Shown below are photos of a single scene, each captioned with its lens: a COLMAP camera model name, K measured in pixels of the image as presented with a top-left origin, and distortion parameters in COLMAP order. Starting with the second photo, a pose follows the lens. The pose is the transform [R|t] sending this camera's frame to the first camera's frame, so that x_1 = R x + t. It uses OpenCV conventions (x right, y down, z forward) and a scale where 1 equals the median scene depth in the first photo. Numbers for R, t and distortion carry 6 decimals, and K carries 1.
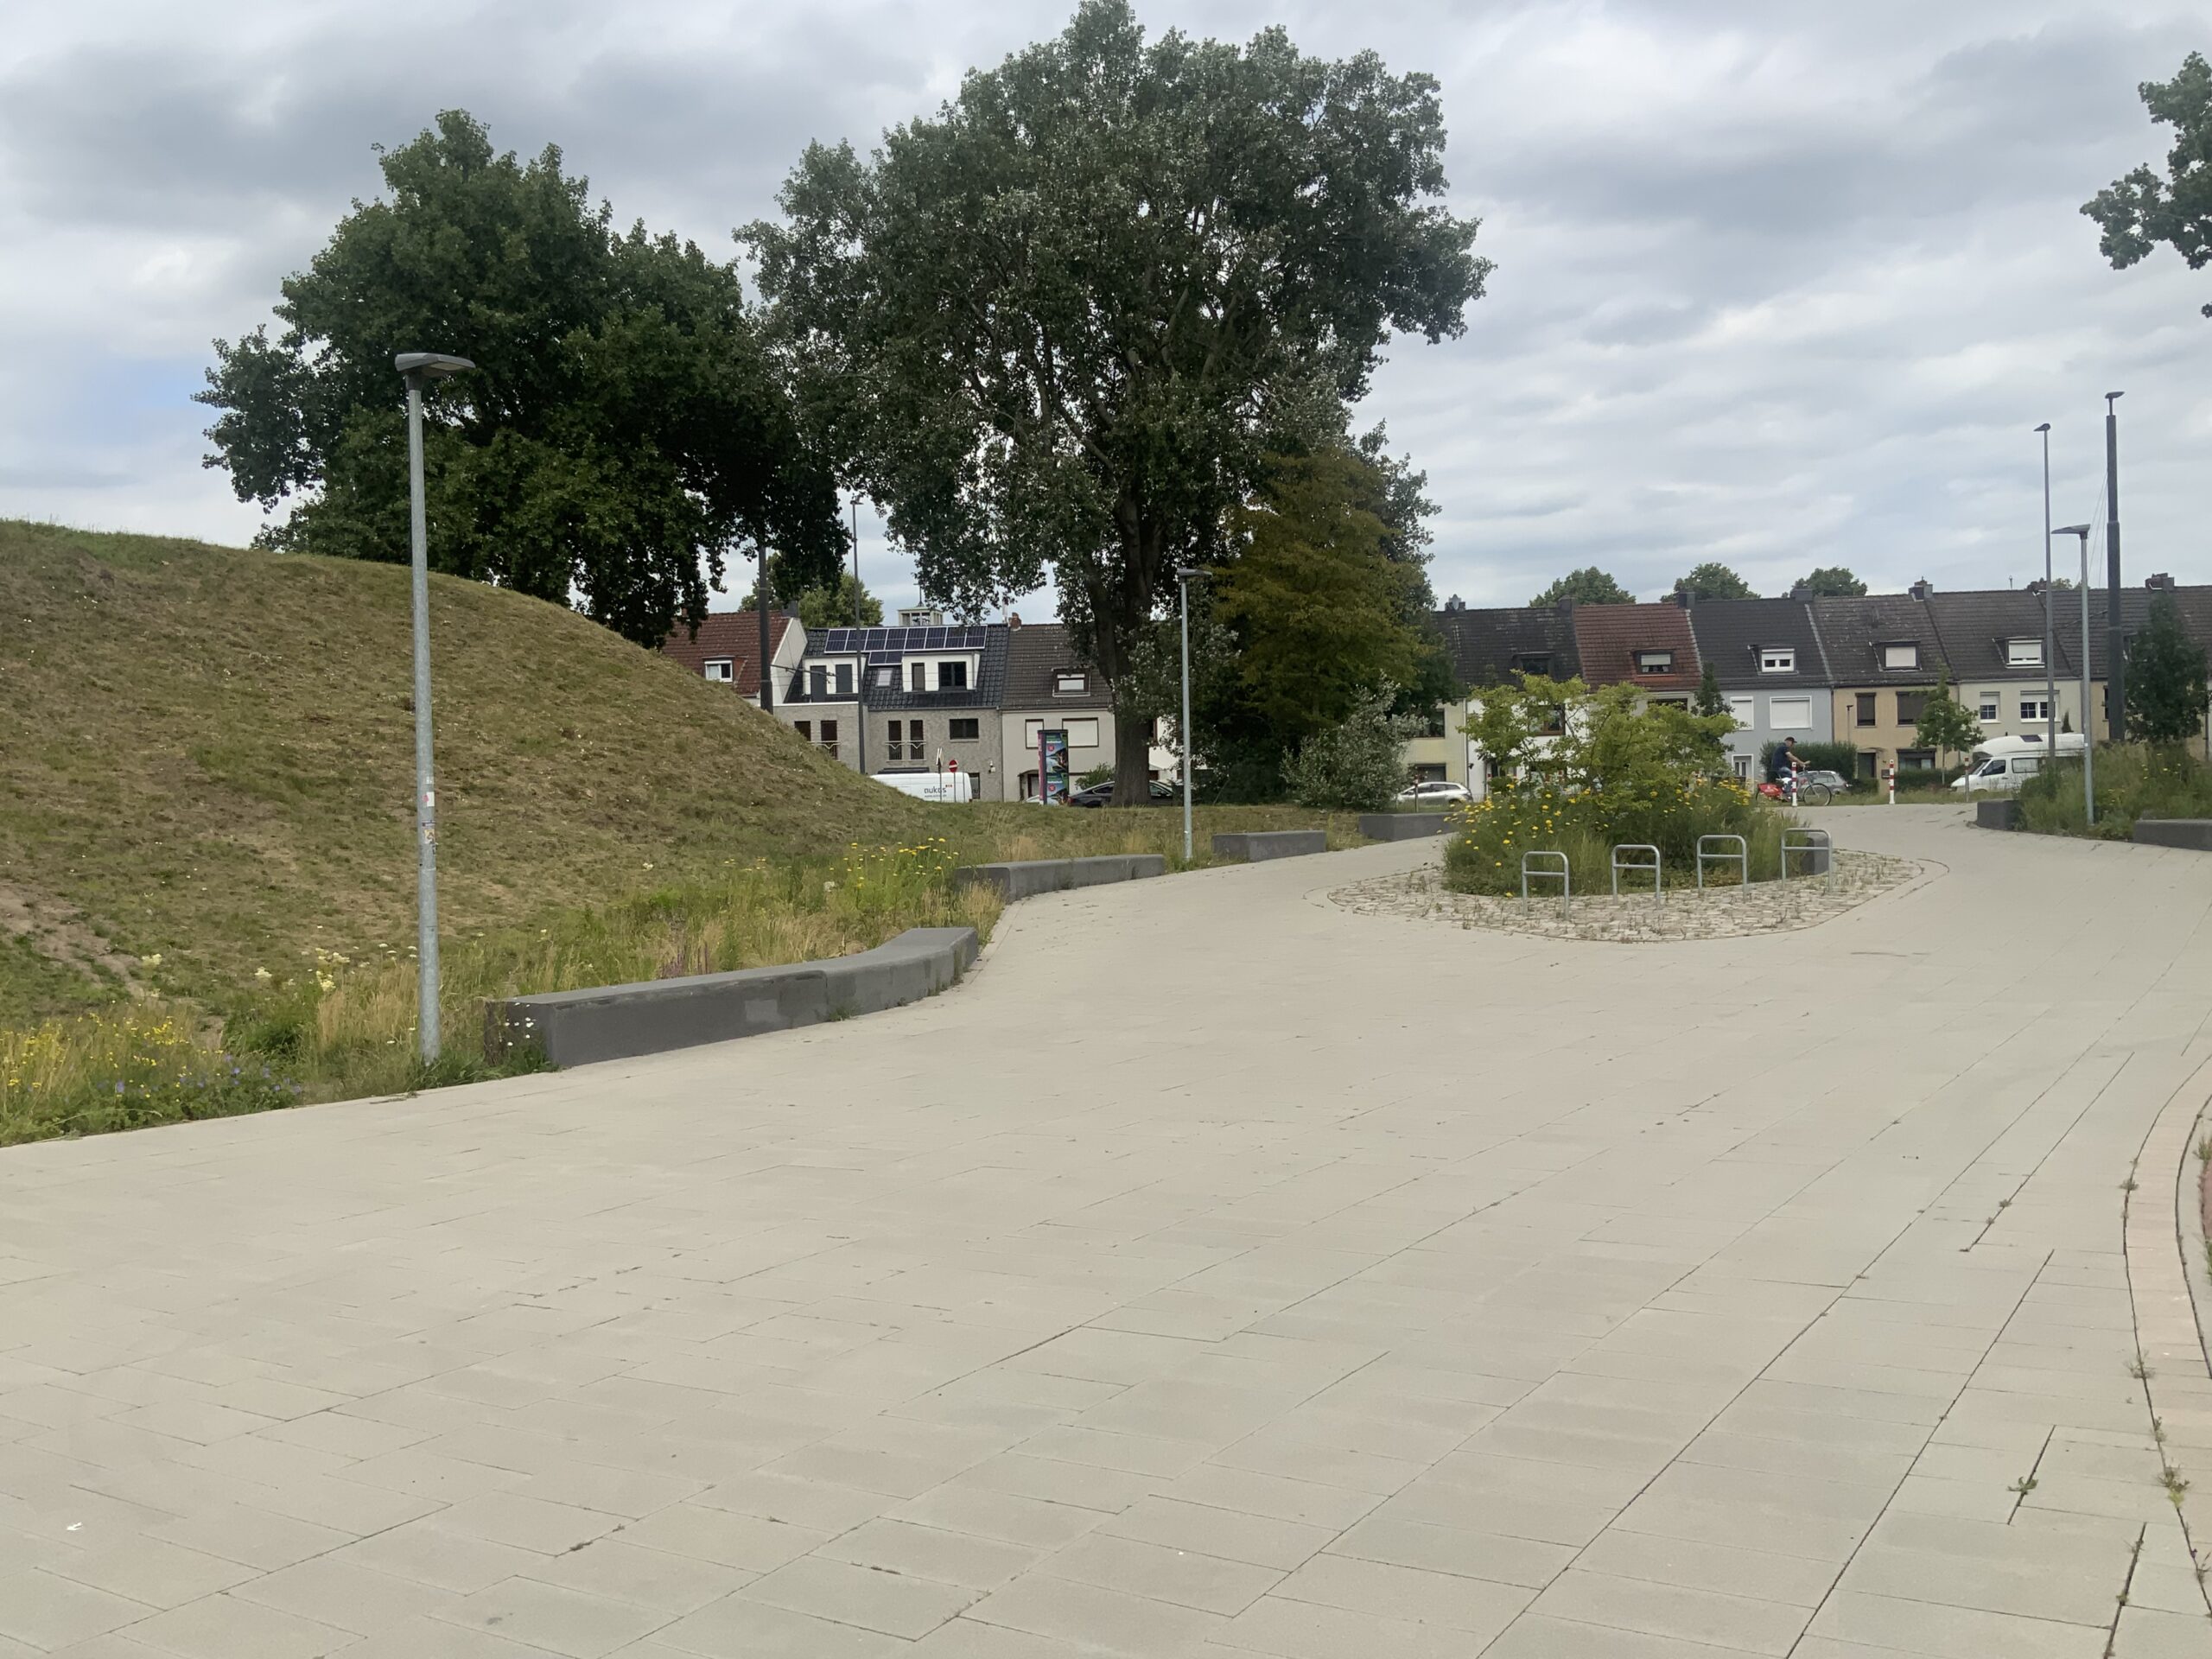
lens RADIAL K [[1983.8, 0, 1106.0], [0, 1983.8, 829.5], [0, 0, 1]] dist [0.005585, 0.000434]
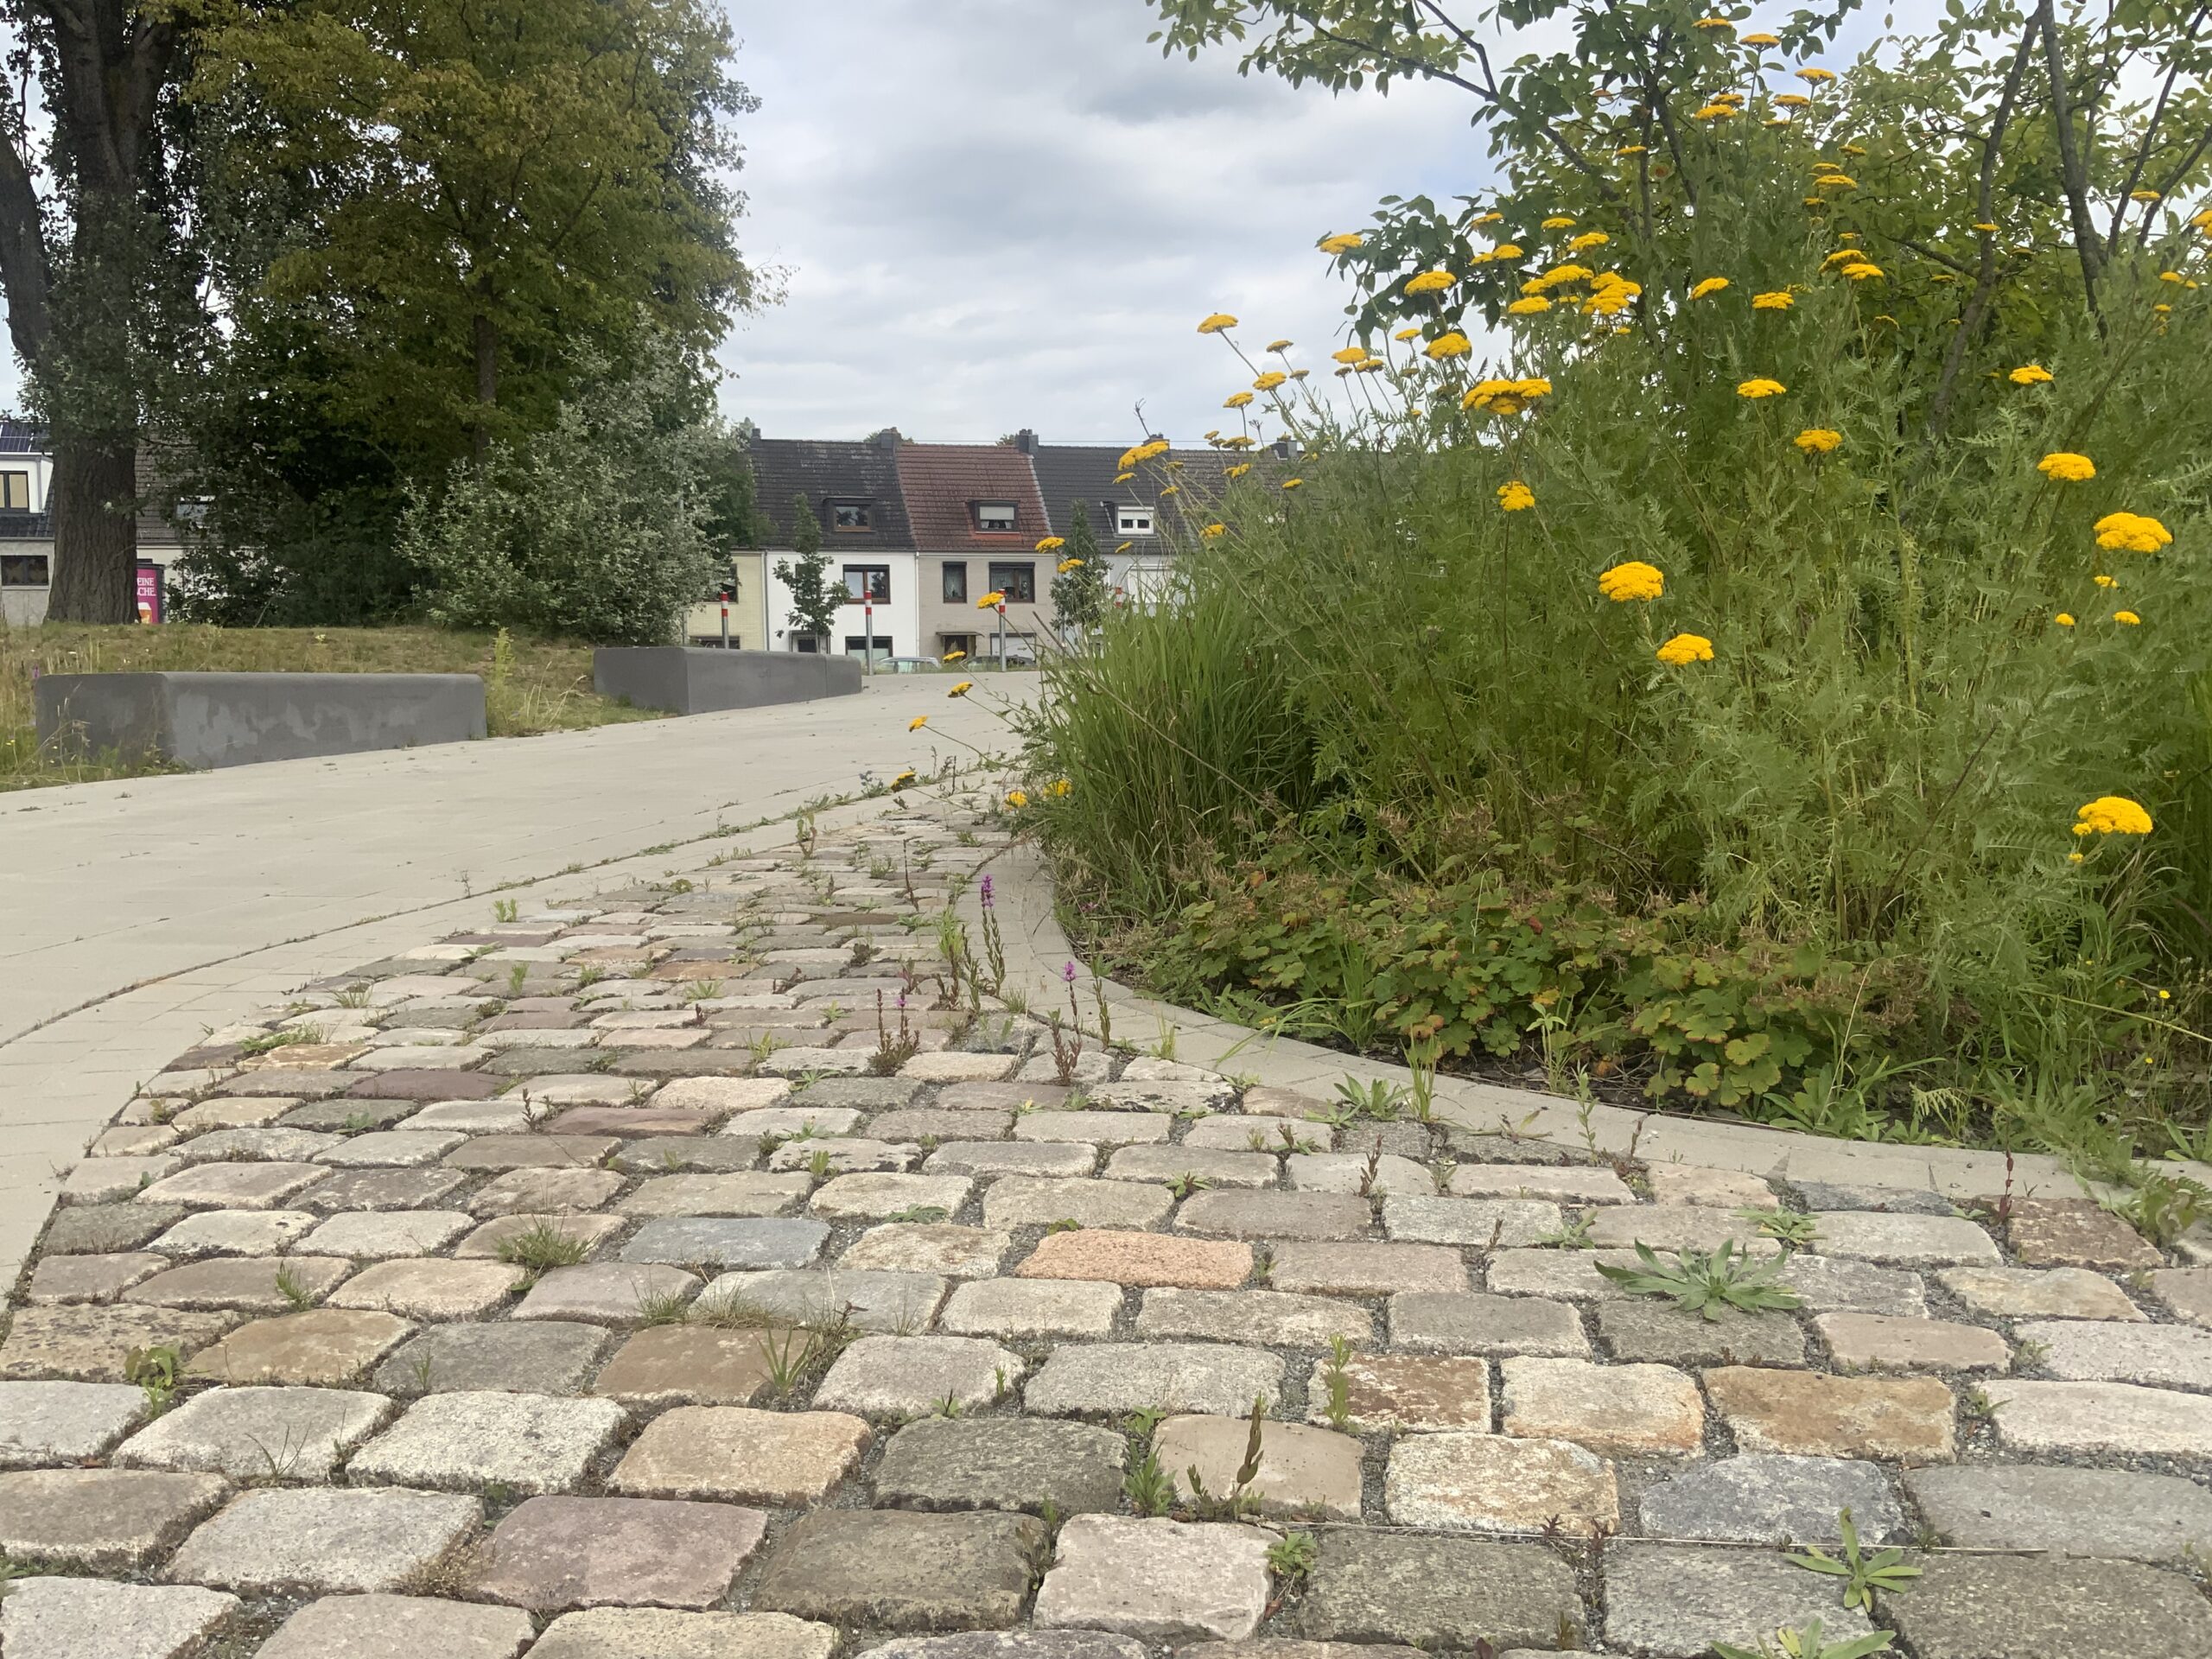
lens RADIAL K [[1942.7, 0, 1106.0], [0, 1942.7, 829.5], [0, 0, 1]] dist [0.005564, -0.001151]
pose [[0.933847, -0.016973, 0.357269, 0.065853], [-0.000894, 0.998760, 0.049785, 0.007492], [-0.357671, -0.046811, 0.932674, 0.470970]]
